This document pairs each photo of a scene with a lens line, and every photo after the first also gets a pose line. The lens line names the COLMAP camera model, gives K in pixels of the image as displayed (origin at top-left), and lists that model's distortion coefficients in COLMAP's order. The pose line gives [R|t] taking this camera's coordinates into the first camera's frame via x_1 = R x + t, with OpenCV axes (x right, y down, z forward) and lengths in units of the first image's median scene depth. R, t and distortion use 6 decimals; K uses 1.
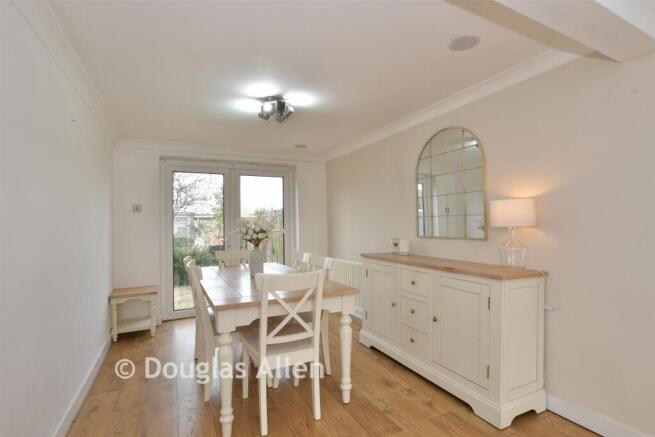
lens RADIAL K [[315.2, 0, 327.3], [0, 315.2, 221.6], [0, 0, 1]] dist [-0.004964, -0.000728]
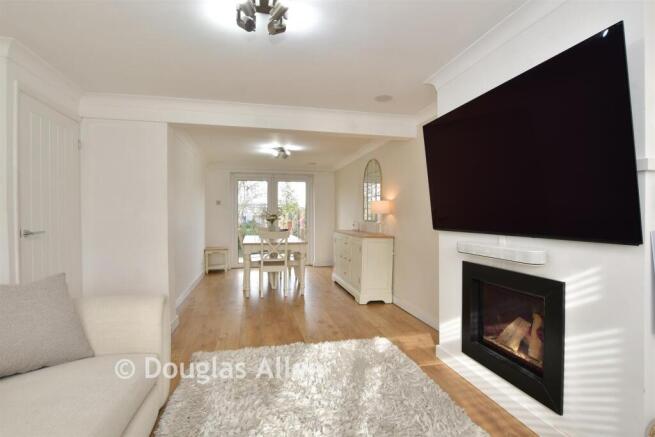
lens RADIAL K [[315.2, 0, 327.9], [0, 315.2, 216.4], [0, 0, 1]] dist [-0.004964, -0.000728]
pose [[0.973662, 0.015214, -0.227488, 0.436827], [-0.012104, 0.999813, 0.015062, 0.003022], [0.227675, -0.011911, 0.973664, -0.644079]]
